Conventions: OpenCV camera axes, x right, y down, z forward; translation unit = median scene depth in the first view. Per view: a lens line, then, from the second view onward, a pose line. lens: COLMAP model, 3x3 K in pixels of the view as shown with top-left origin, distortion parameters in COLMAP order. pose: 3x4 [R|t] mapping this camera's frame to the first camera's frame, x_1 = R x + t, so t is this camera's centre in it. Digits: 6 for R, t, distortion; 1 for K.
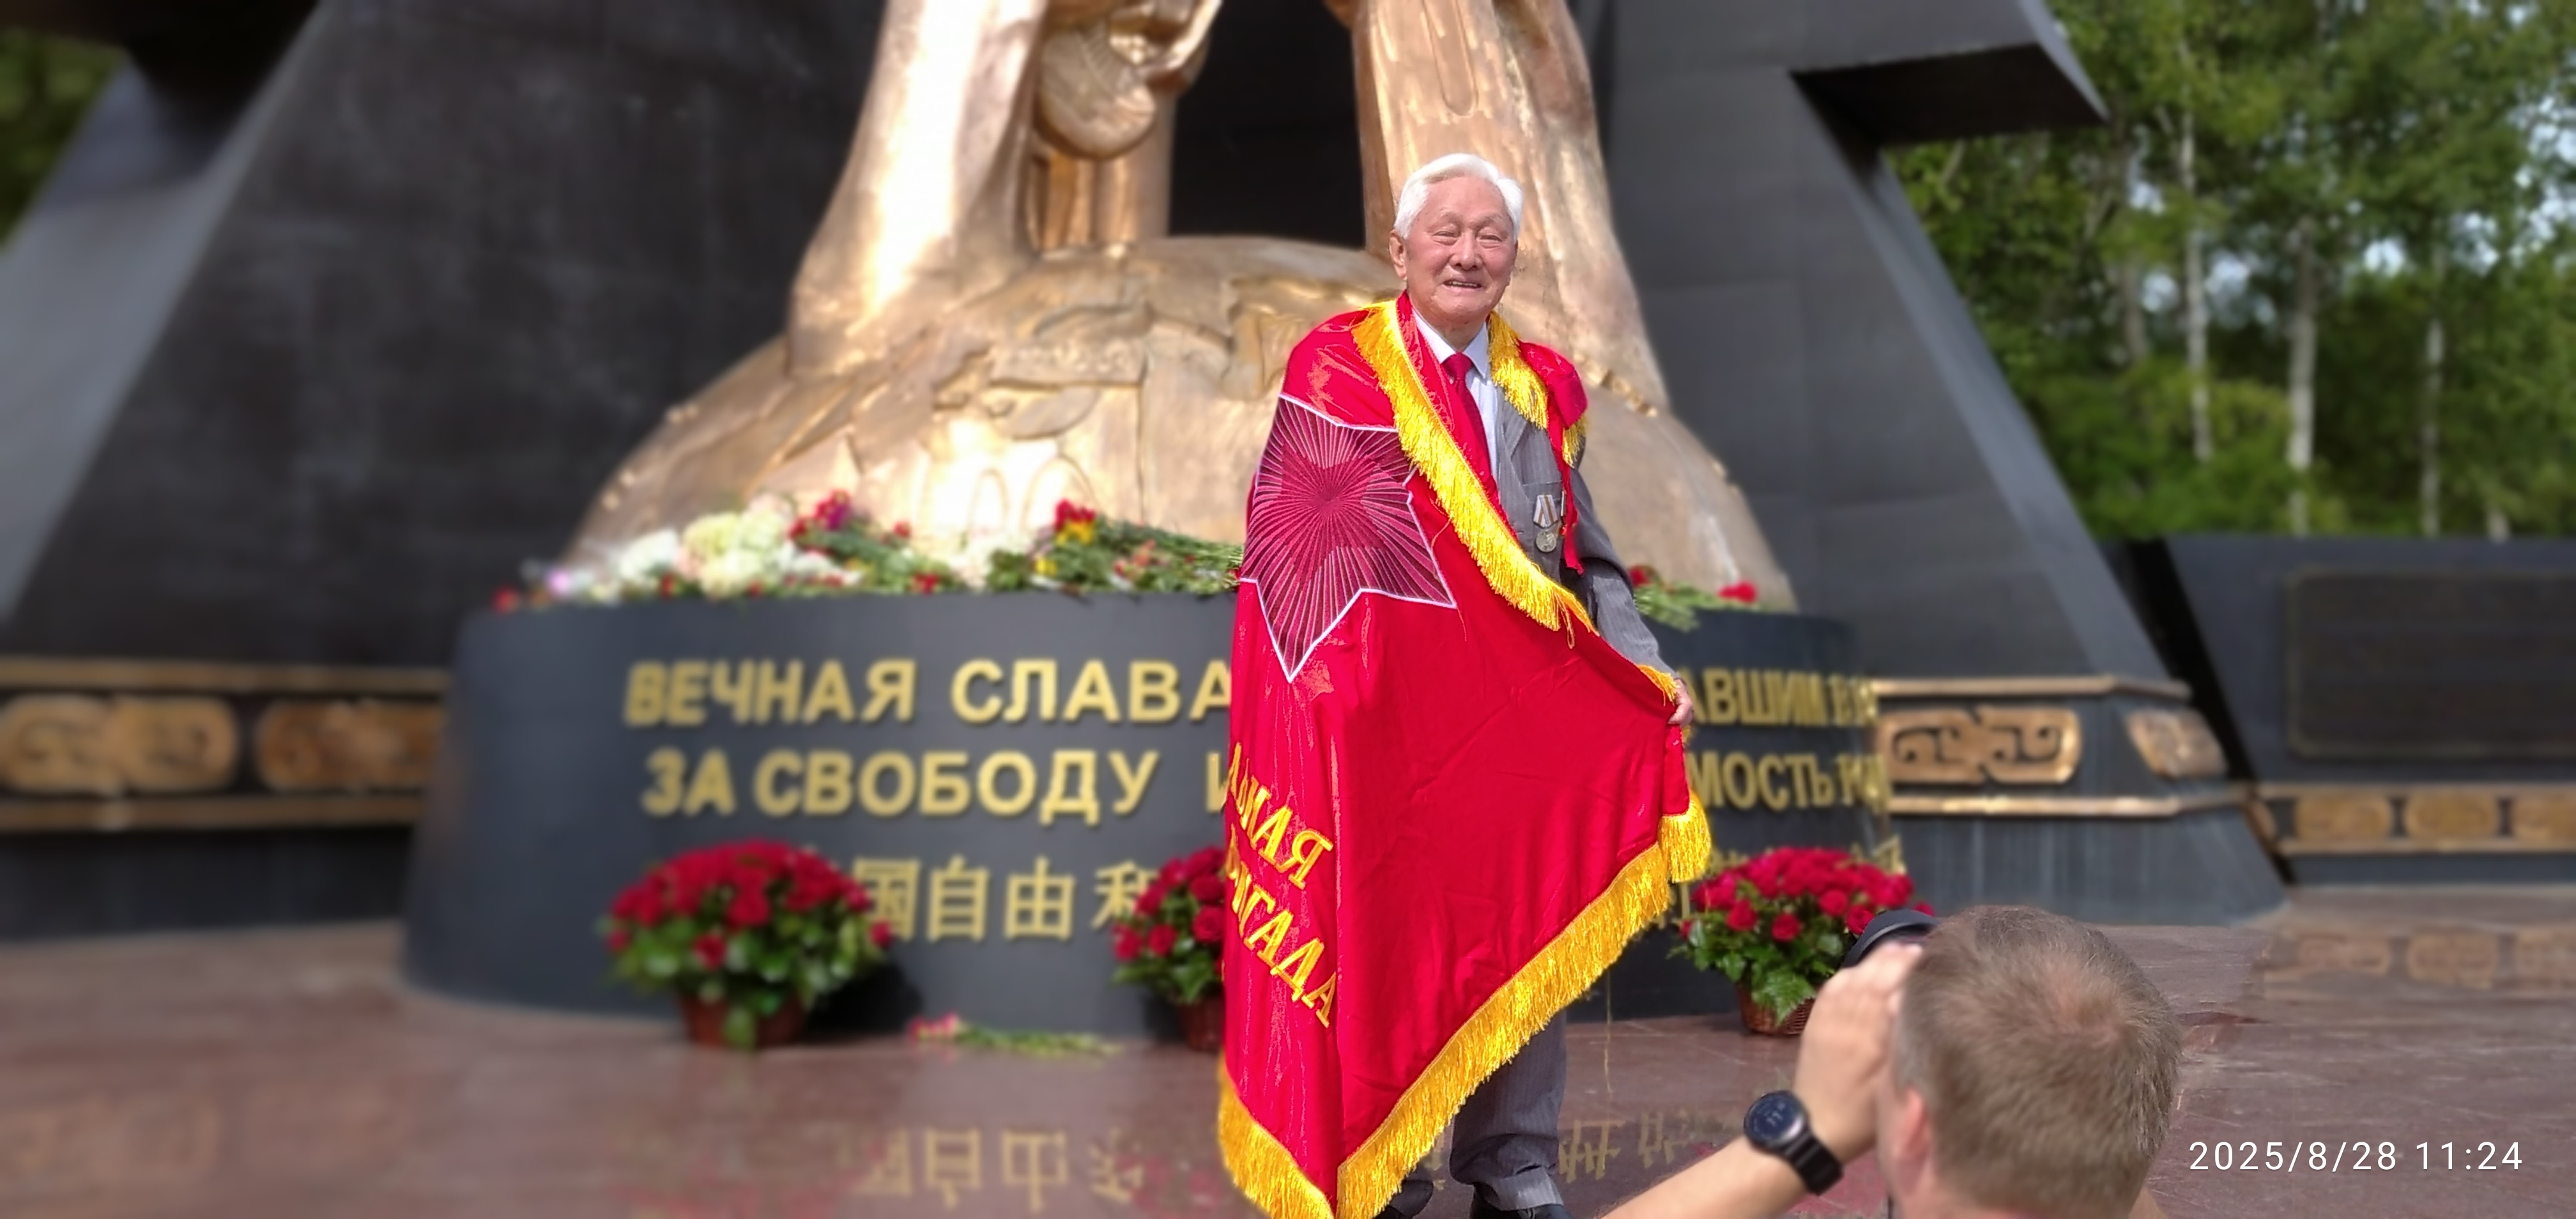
lens RADIAL K [[2573.2, 0, 1215.4], [0, 2573.2, 568.3], [0, 0, 1]] dist [0.124244, -0.000488]
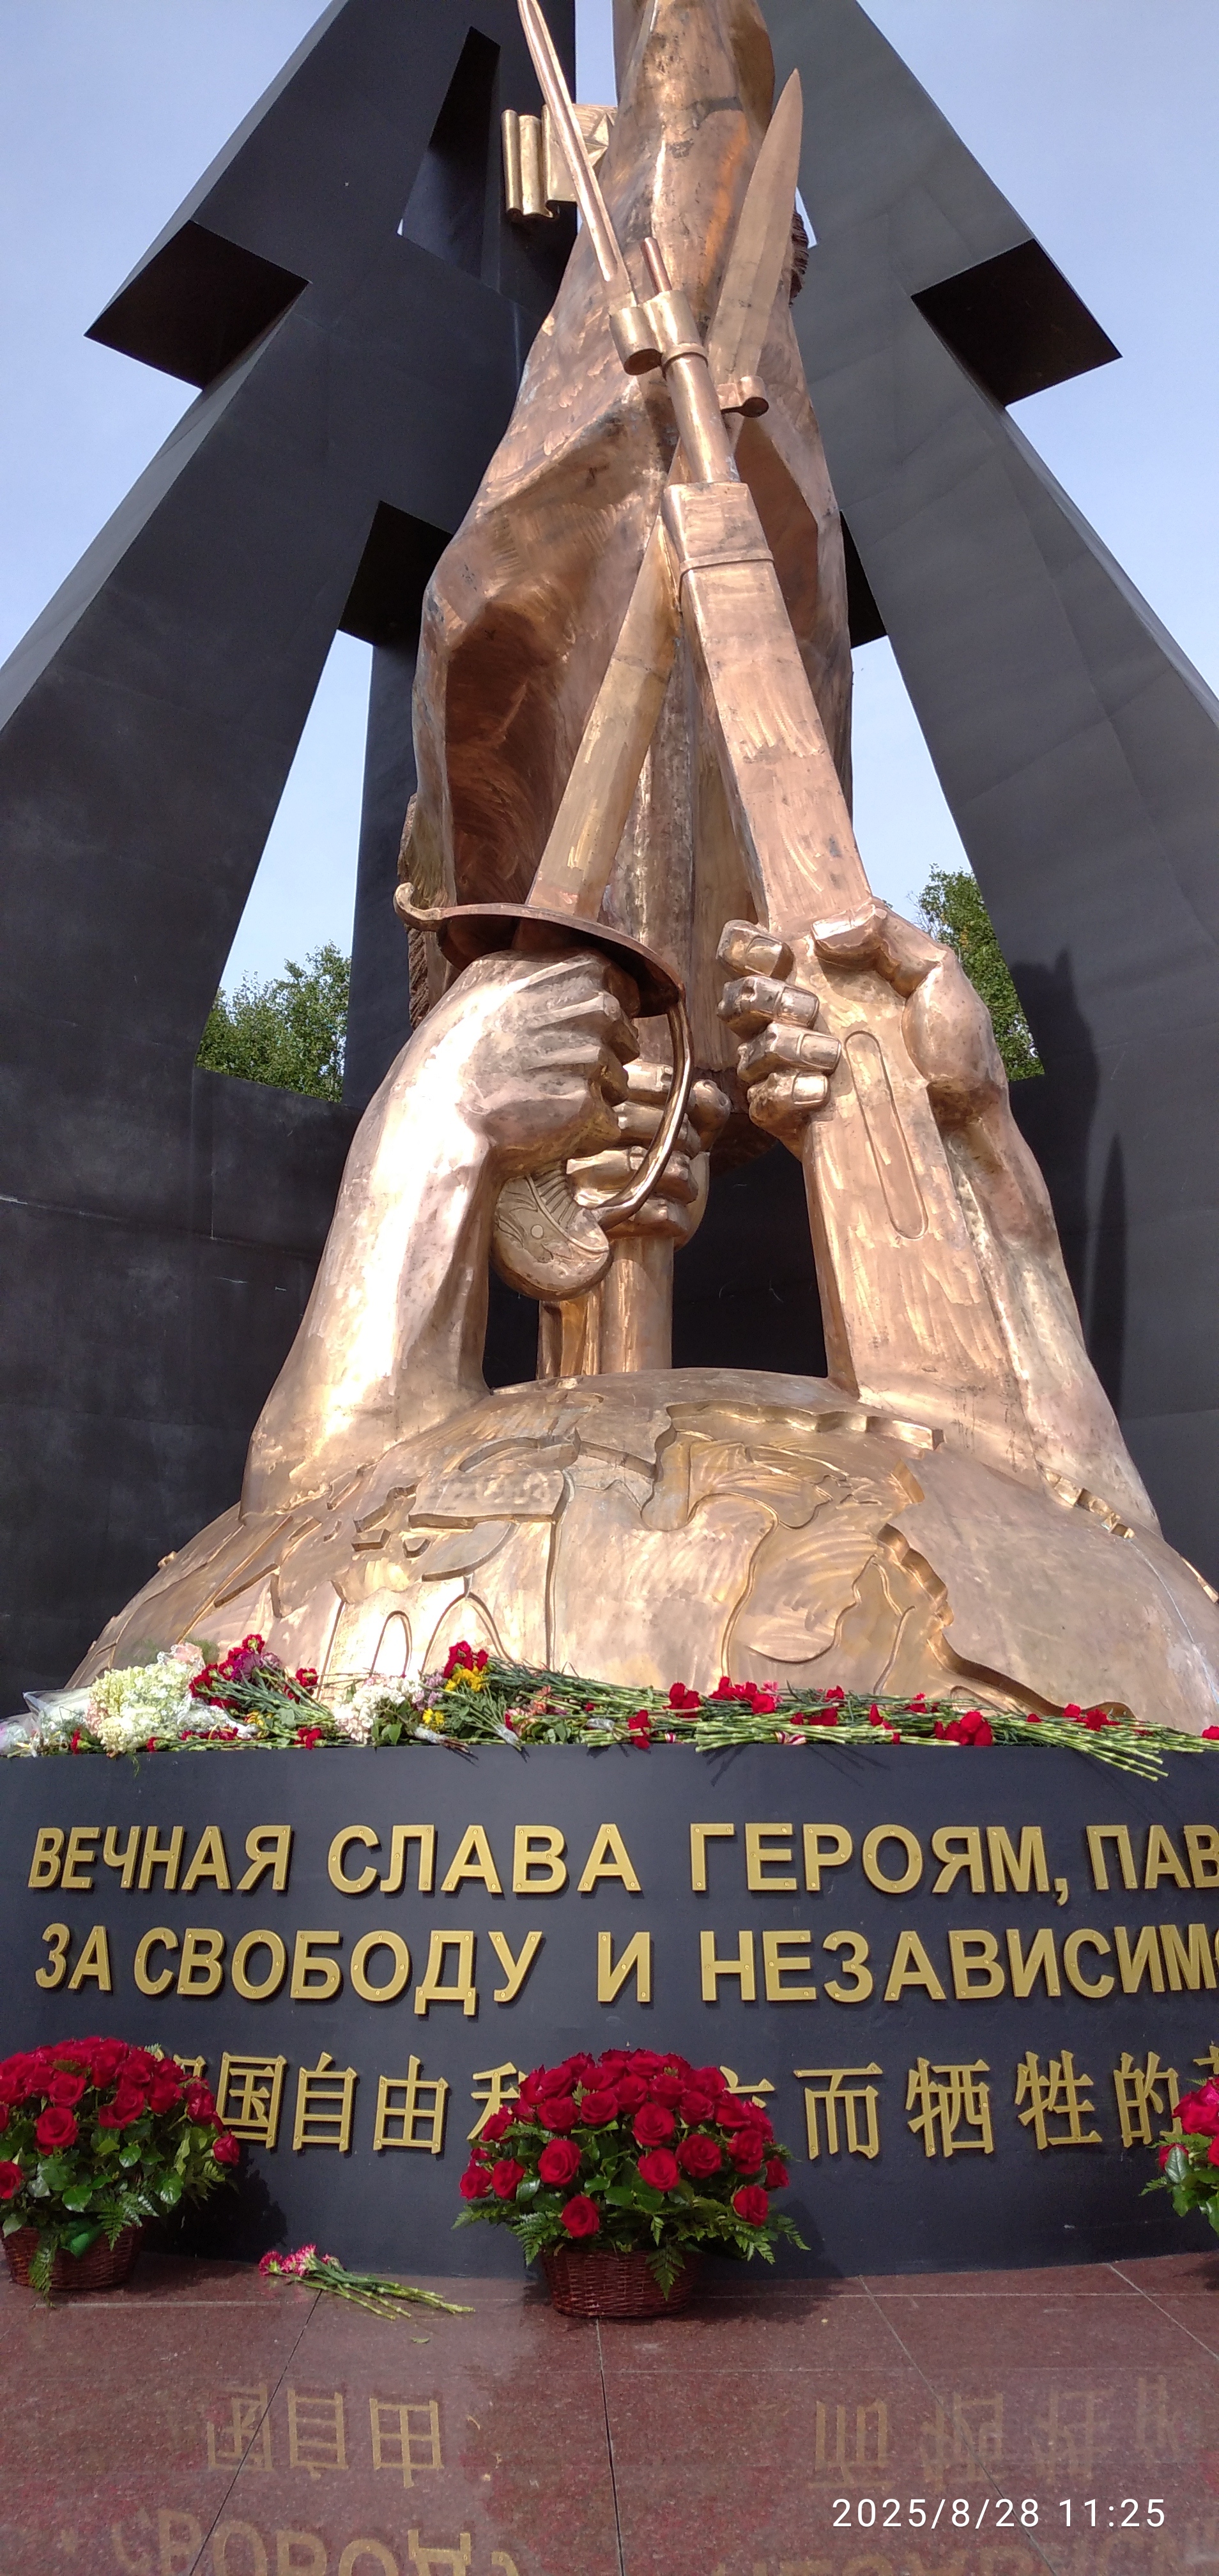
lens RADIAL K [[2027.1, 0, 569.7], [0, 2027.1, 1274.9], [0, 0, 1]] dist [0.061162, -0.079459]
pose [[0.986099, -0.046517, -0.159513, 0.101527], [0.015321, 0.981377, -0.191478, -0.015037], [0.165450, 0.186373, 0.968448, 0.250438]]
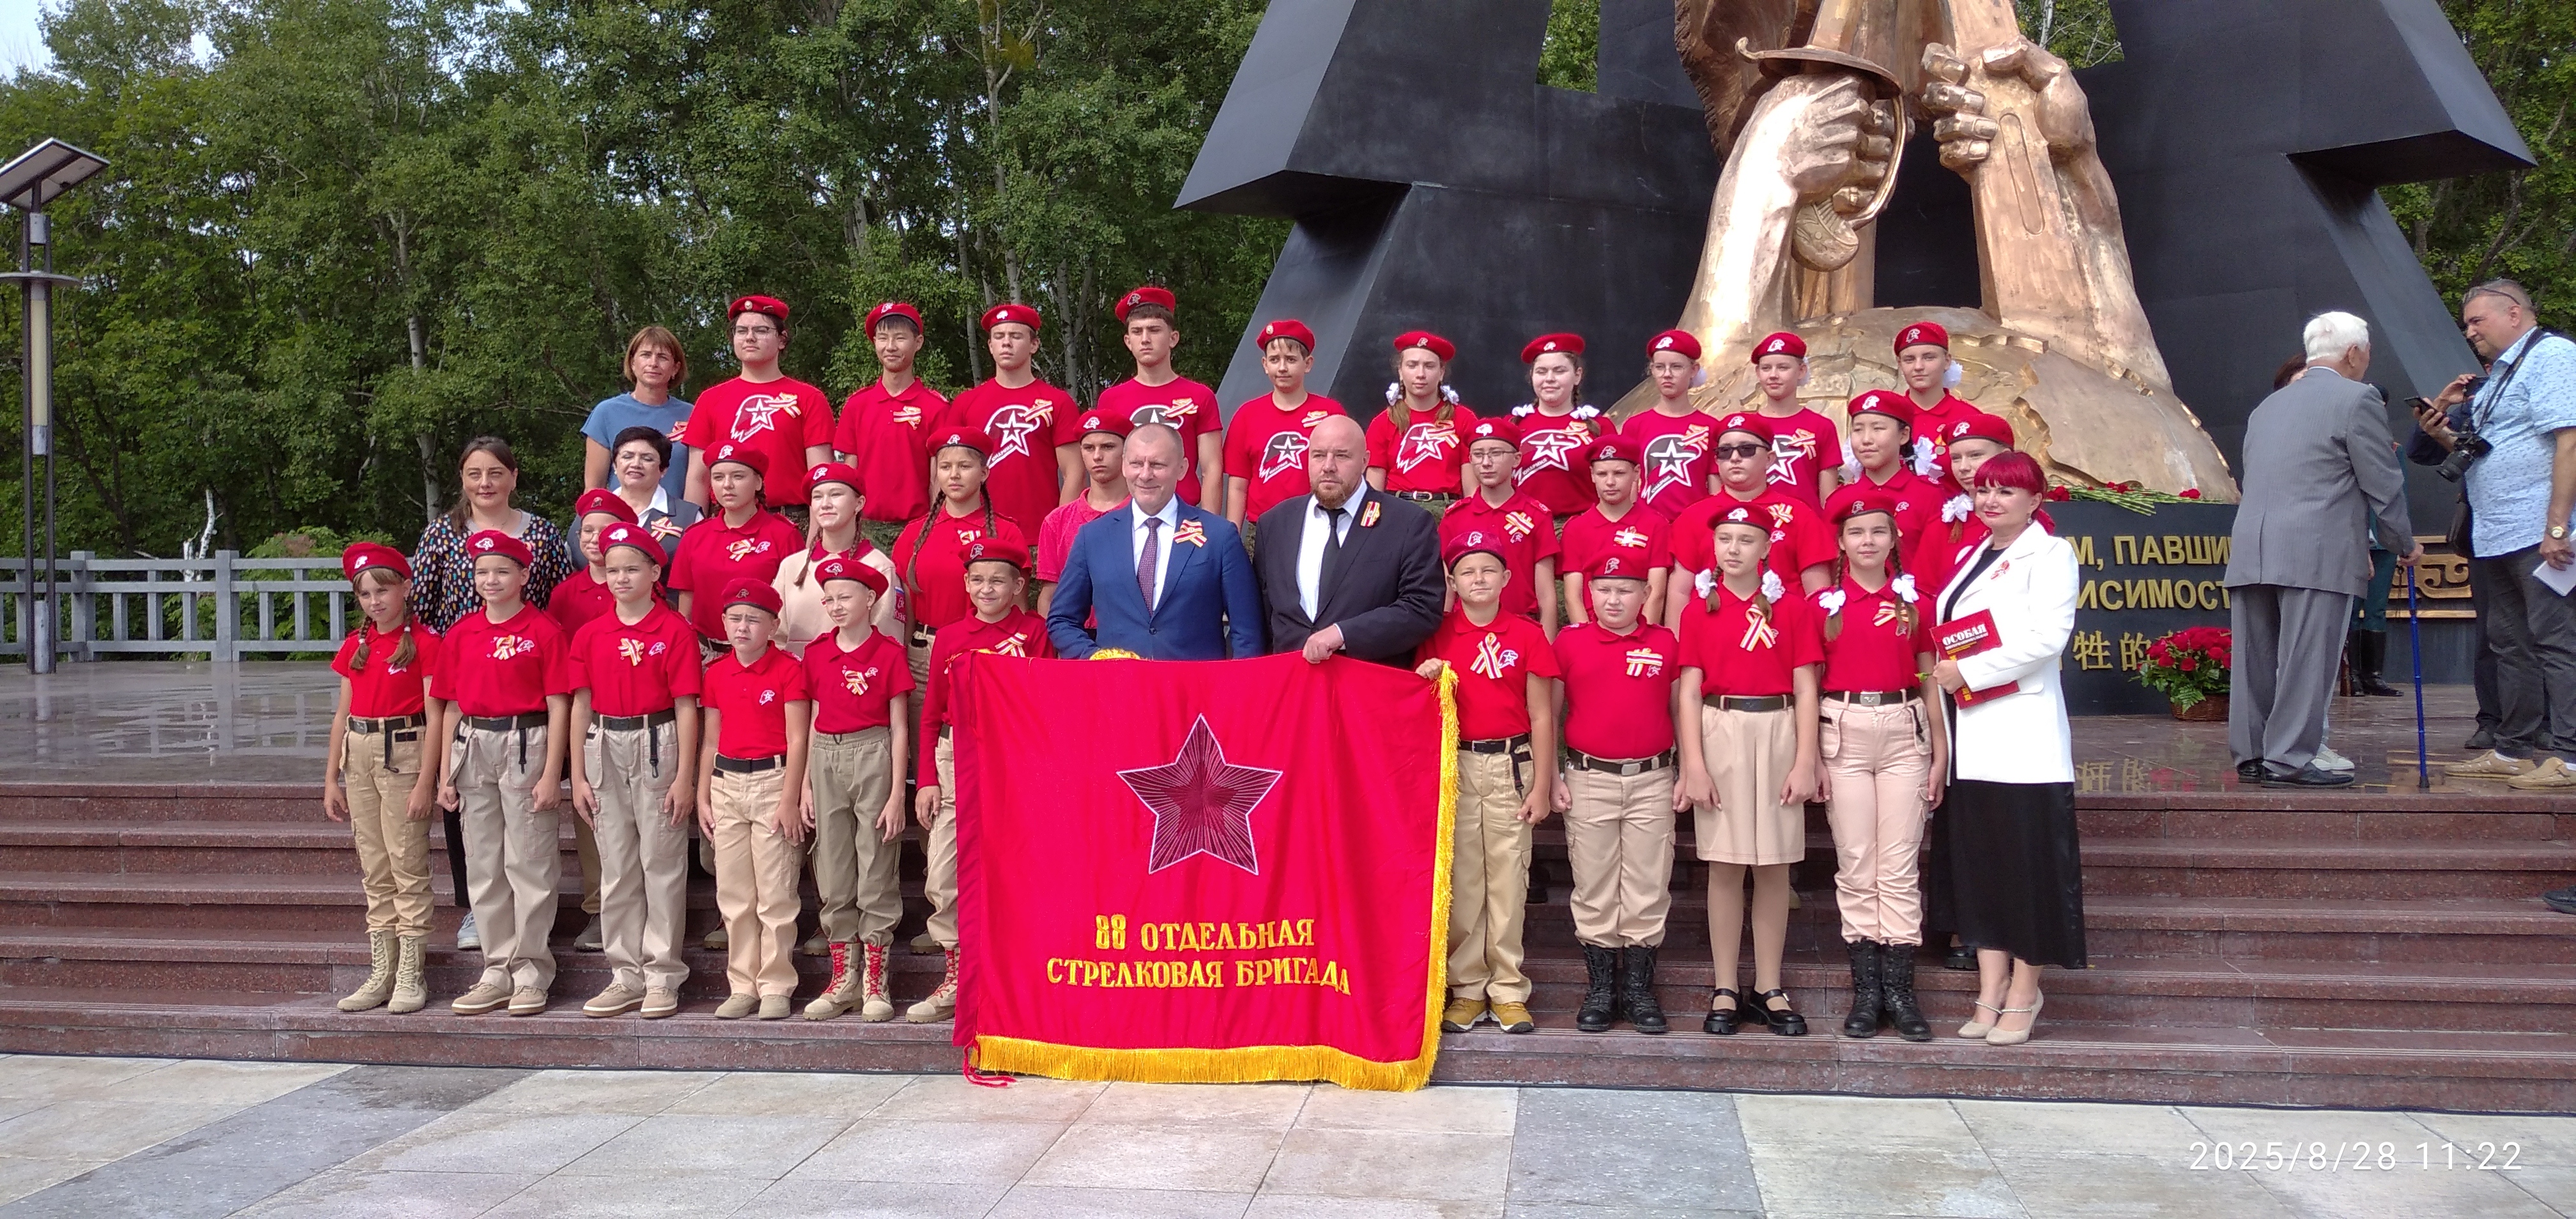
lens RADIAL K [[2043.7, 0, 1295.6], [0, 2043.7, 553.1], [0, 0, 1]] dist [0.069960, 0.004414]
pose [[0.948815, -0.016866, -0.315382, 0.063818], [0.031305, 0.998678, 0.040771, -0.029659], [0.314278, -0.048558, 0.948088, -0.632901]]
